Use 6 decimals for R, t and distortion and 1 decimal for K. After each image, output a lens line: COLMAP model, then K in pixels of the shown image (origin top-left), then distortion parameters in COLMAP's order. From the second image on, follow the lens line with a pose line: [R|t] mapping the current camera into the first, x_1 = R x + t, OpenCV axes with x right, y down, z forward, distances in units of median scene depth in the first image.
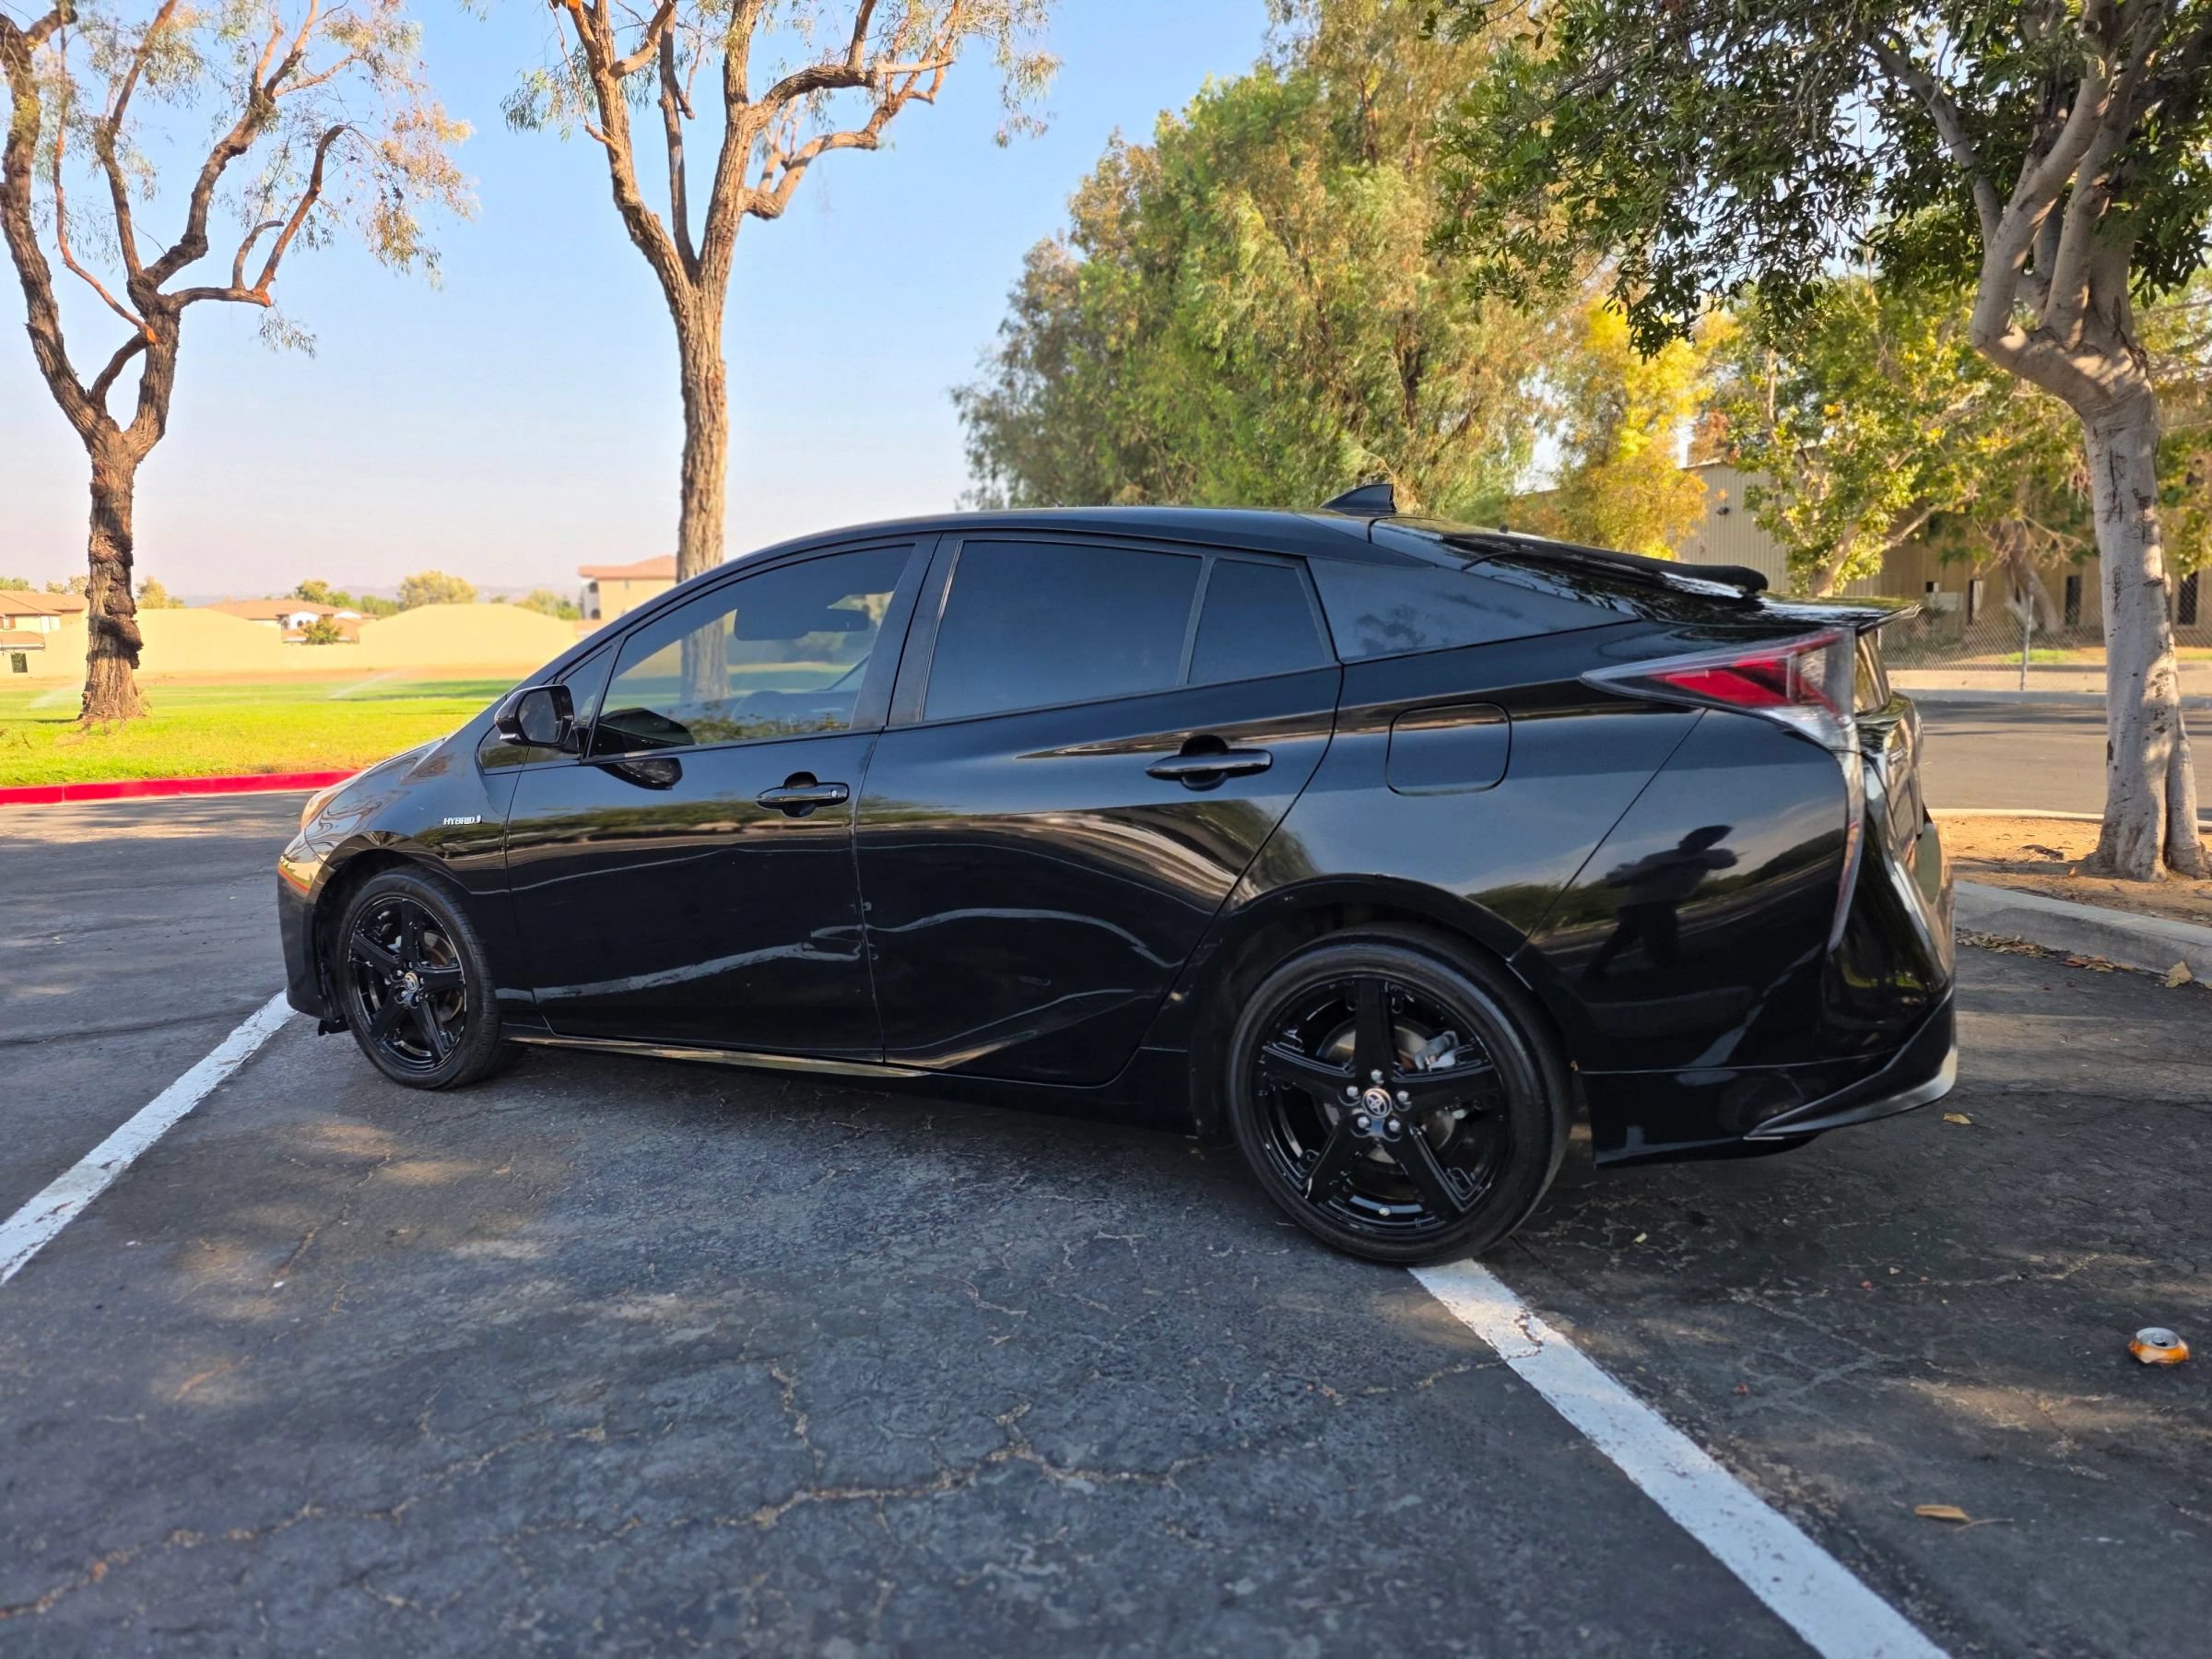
lens RADIAL K [[1448.4, 0, 1088.9], [0, 1448.4, 824.4], [0, 0, 1]] dist [0.055854, -0.041372]
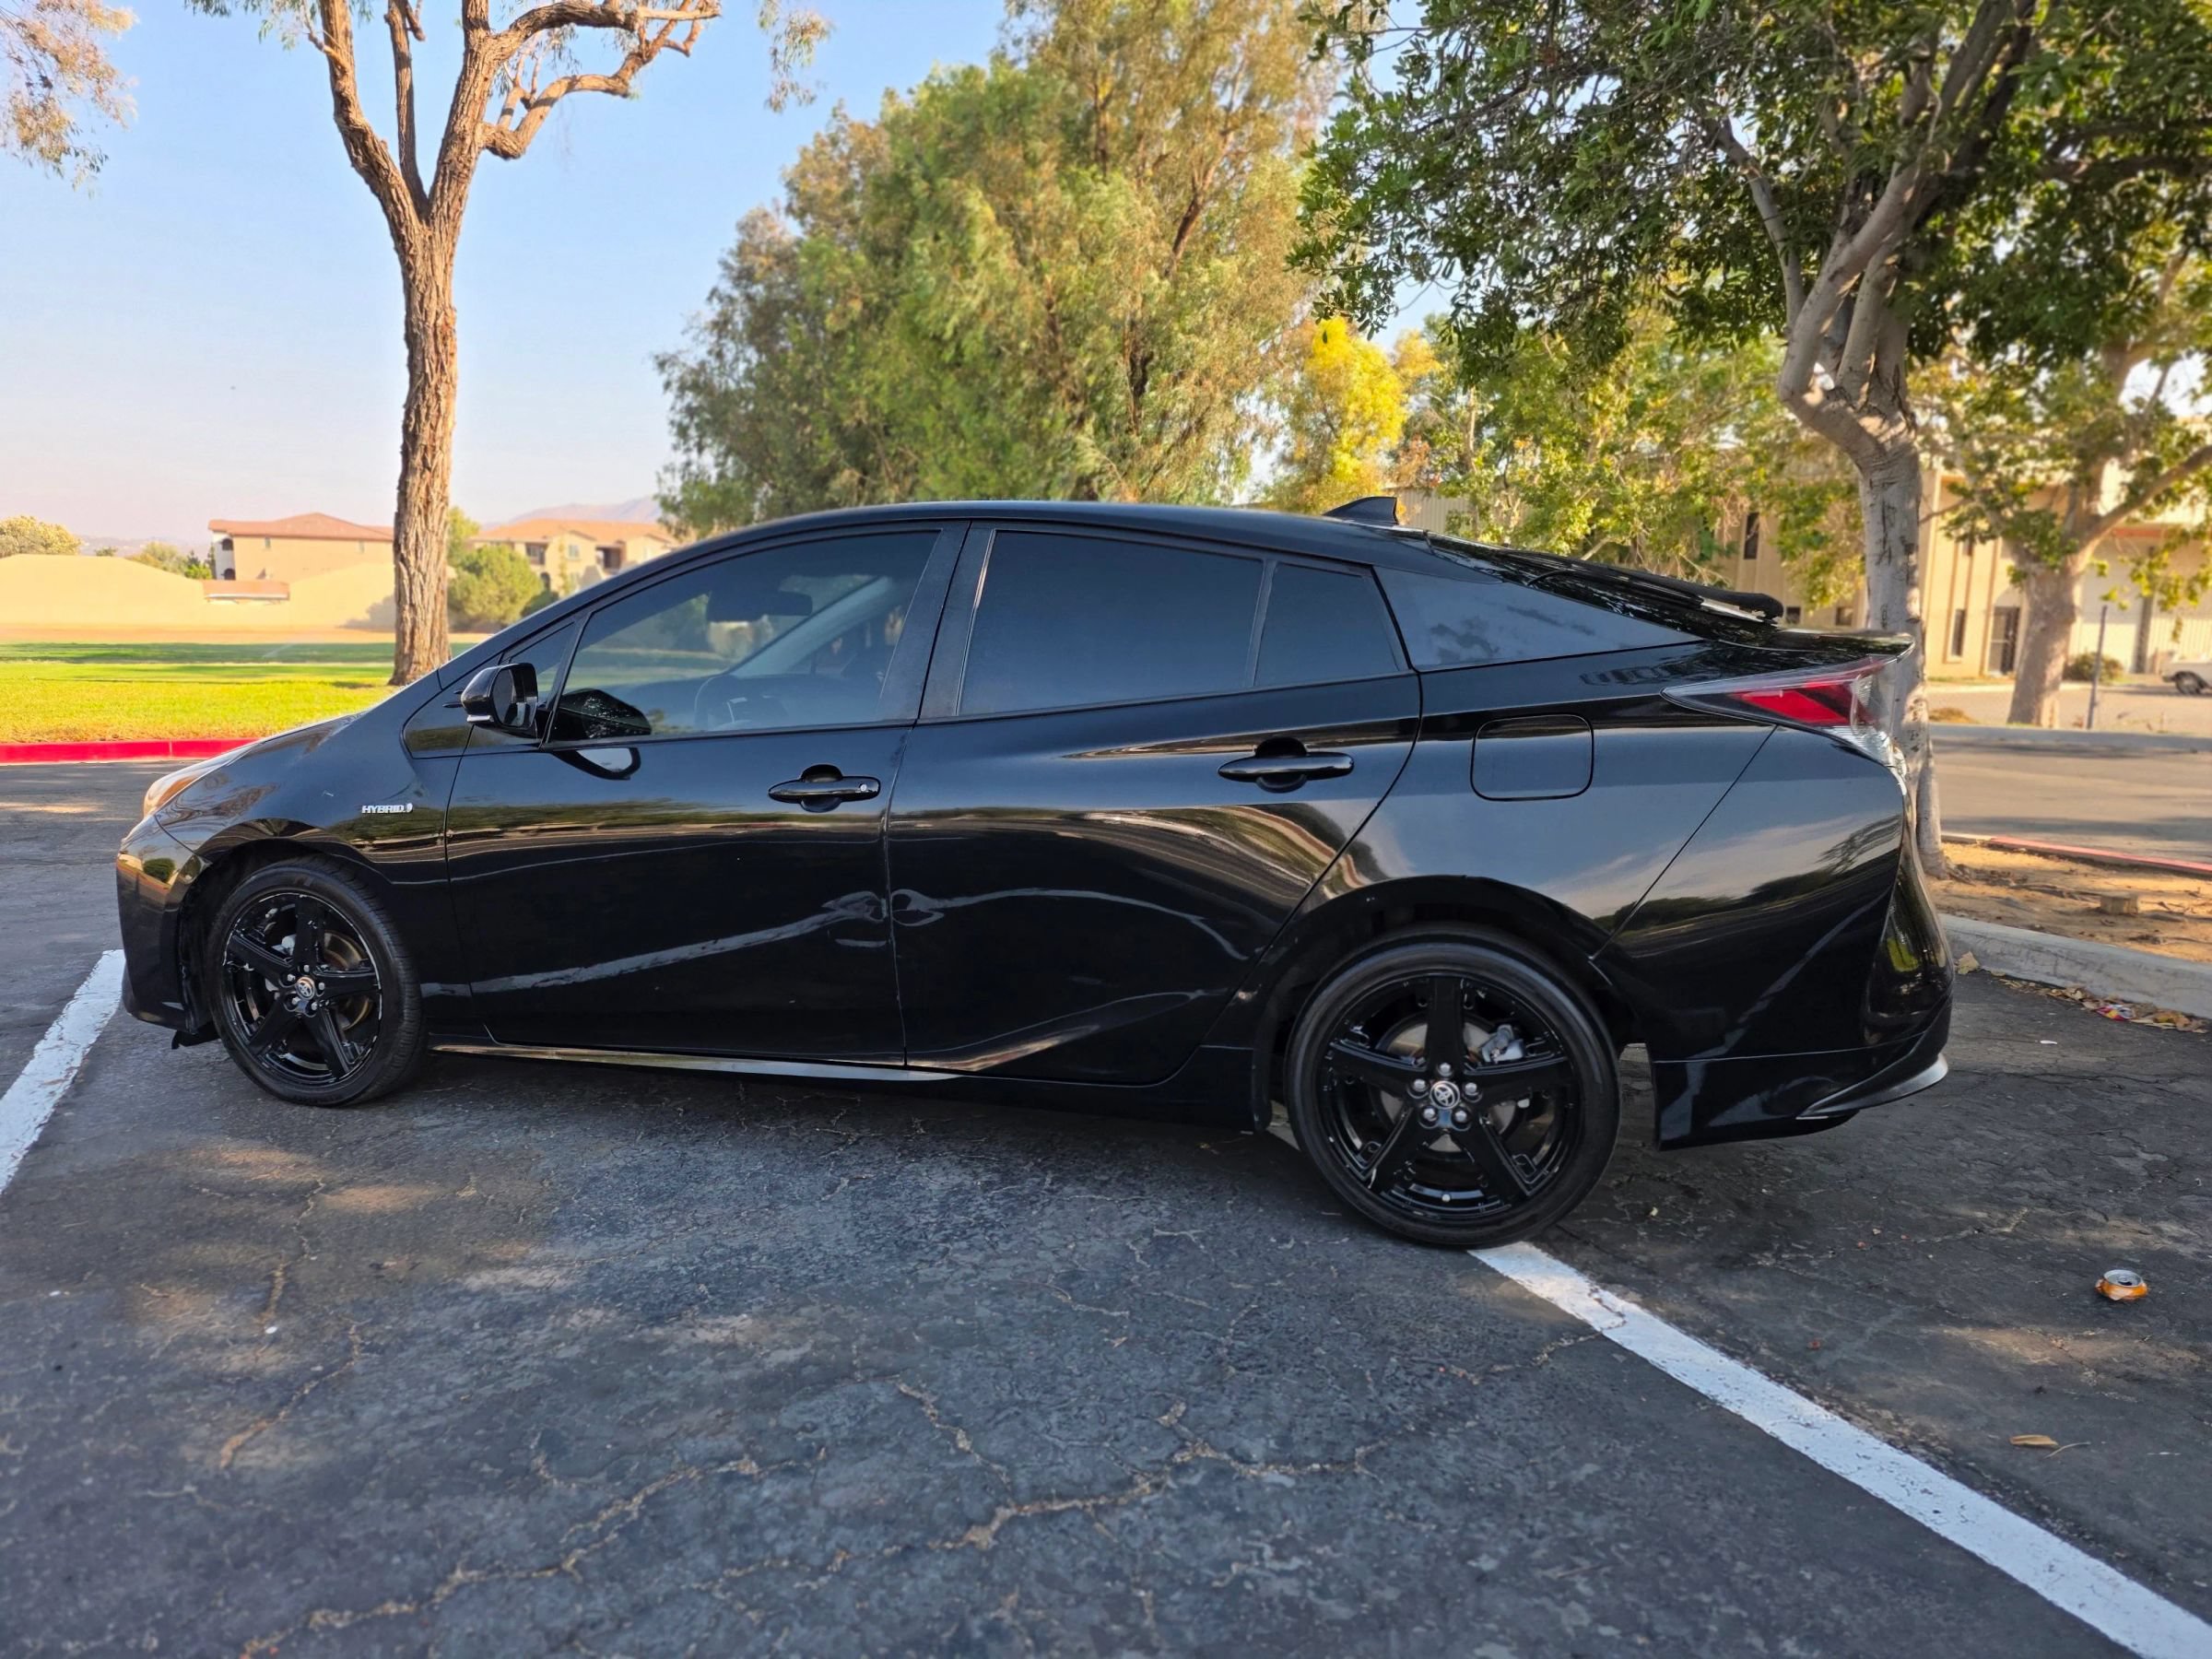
lens RADIAL K [[1448.4, 0, 1095.6], [0, 1448.4, 837.3], [0, 0, 1]] dist [0.055854, -0.041372]
pose [[0.978209, 0.010370, 0.207361, -0.043596], [-0.013265, 0.999833, 0.012571, -0.000522], [-0.207196, -0.015048, 0.978184, 0.005205]]
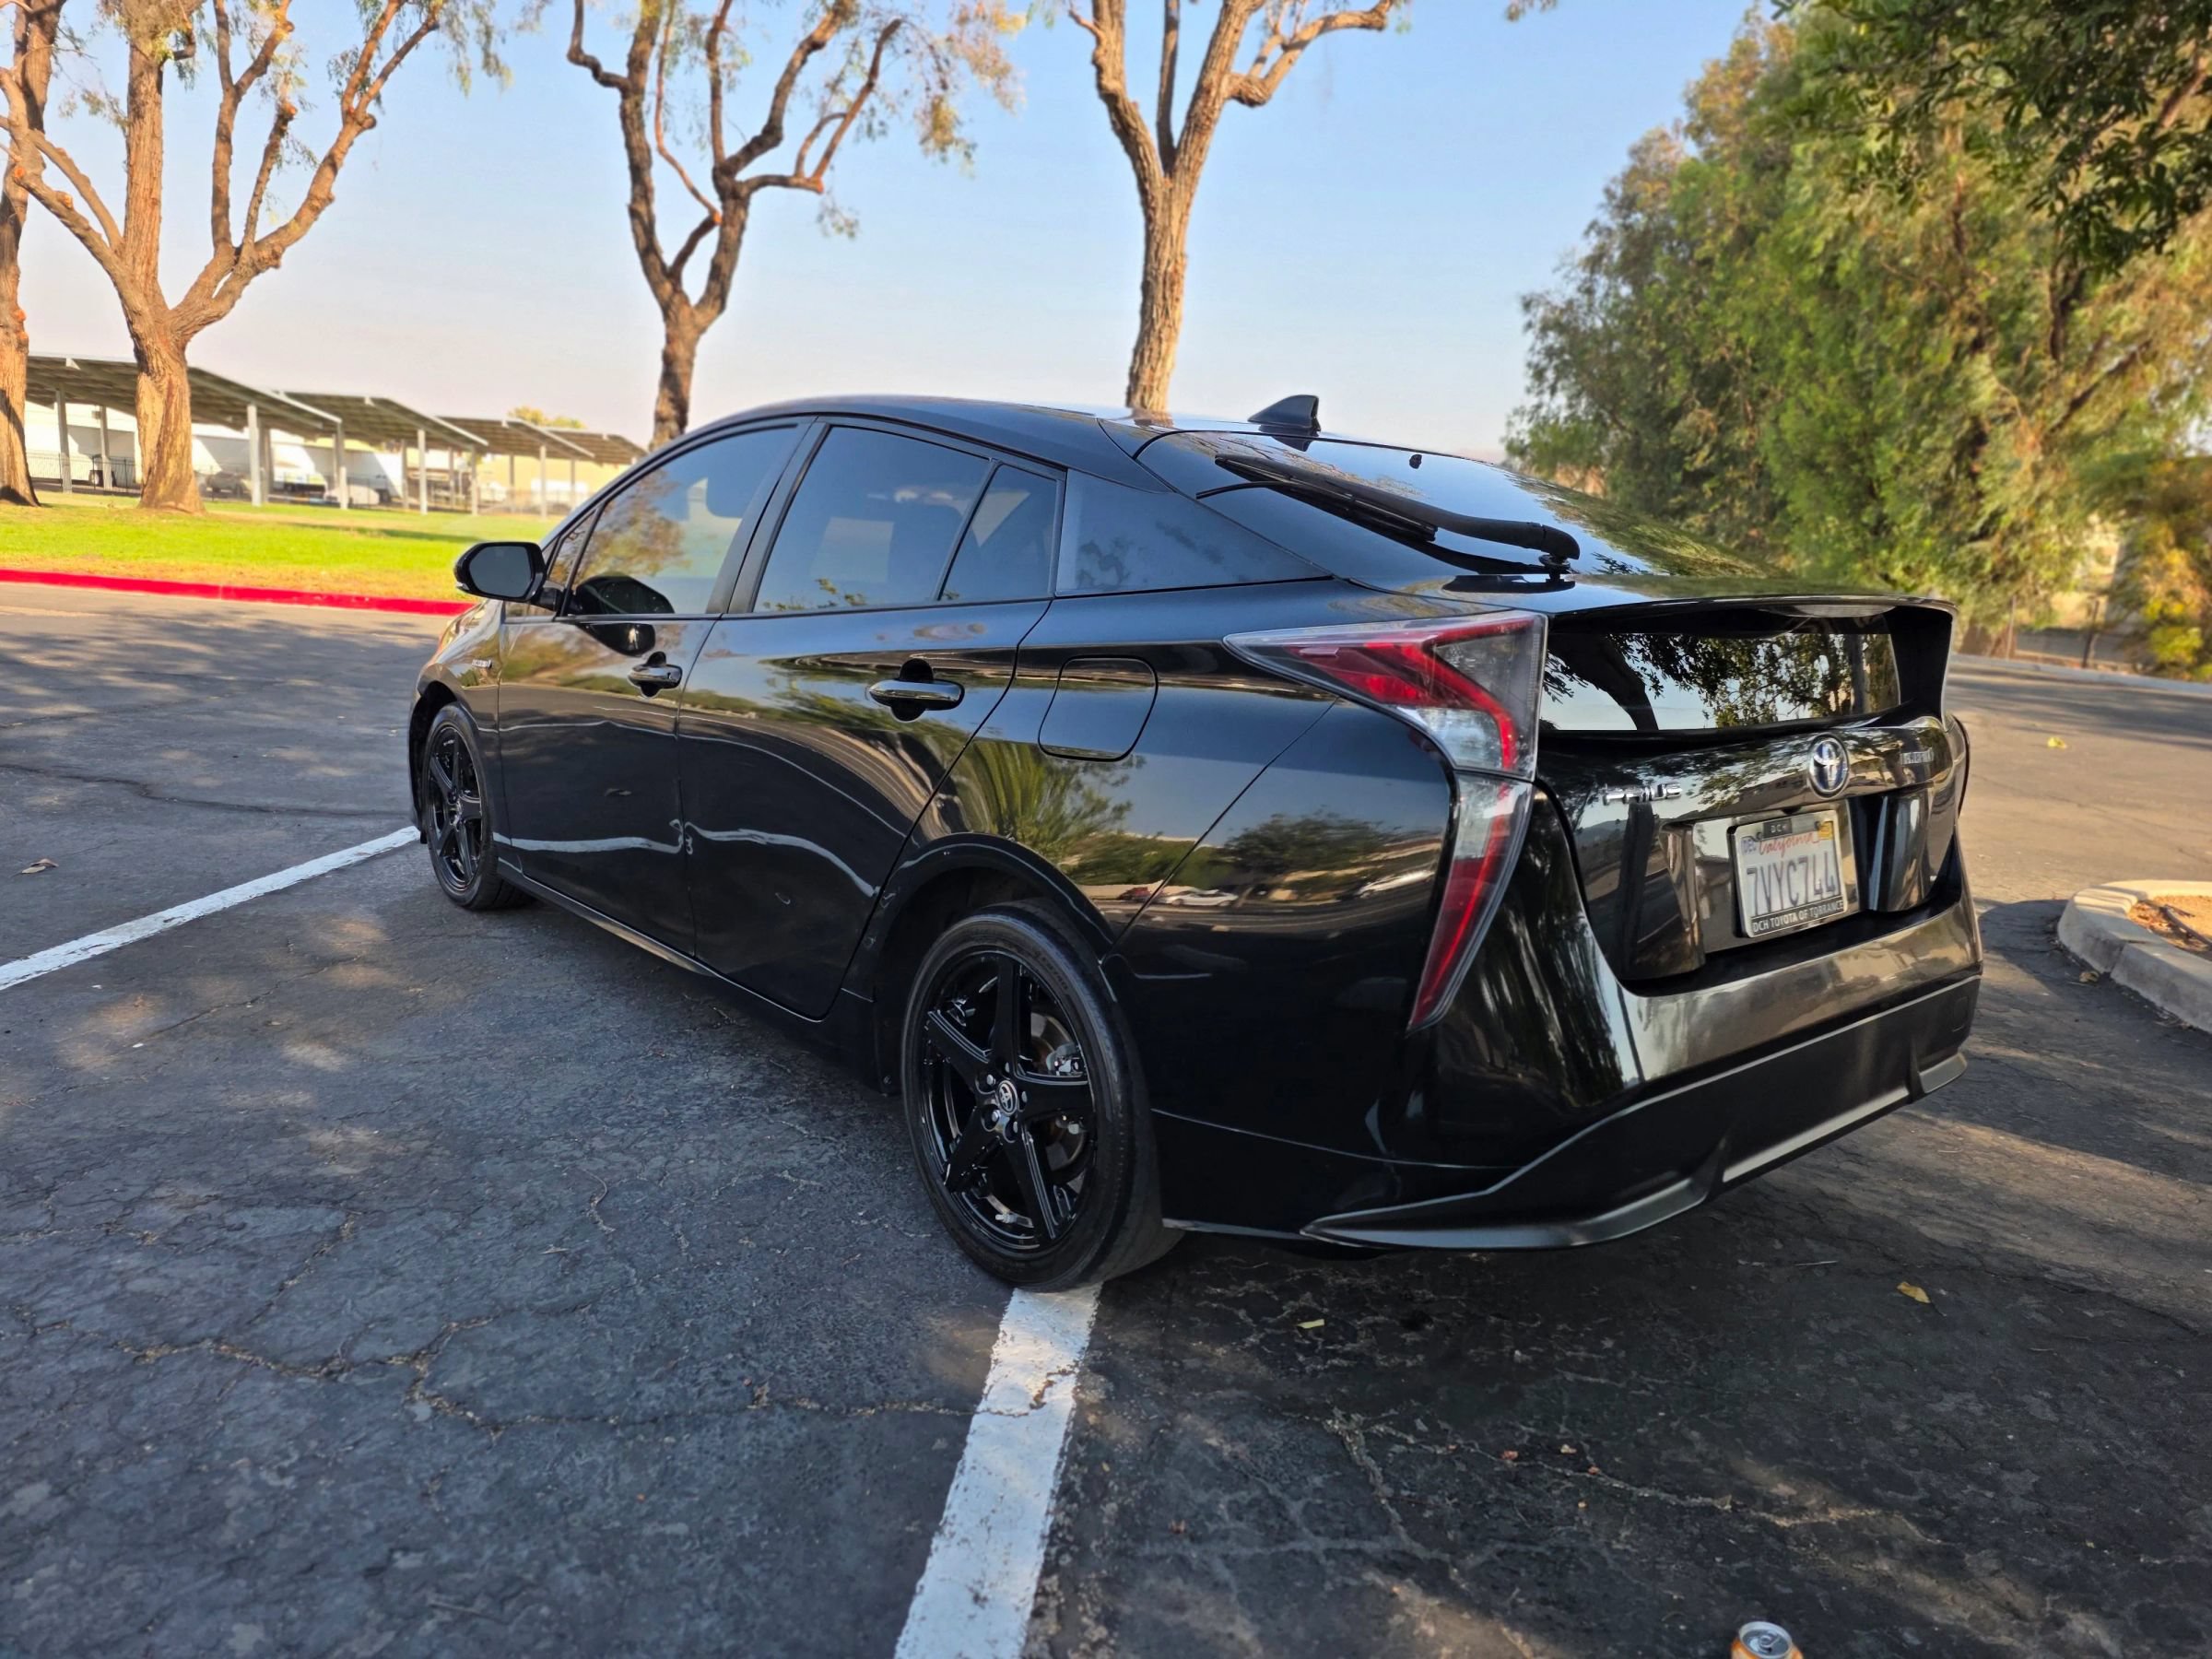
lens RADIAL K [[1448.4, 0, 1106.7], [0, 1448.4, 833.1], [0, 0, 1]] dist [0.055854, -0.041372]
pose [[0.933023, 0.159593, -0.322489, 0.083960], [-0.138544, 0.986496, 0.087359, -0.008568], [0.332076, -0.036829, 0.942533, 0.032087]]
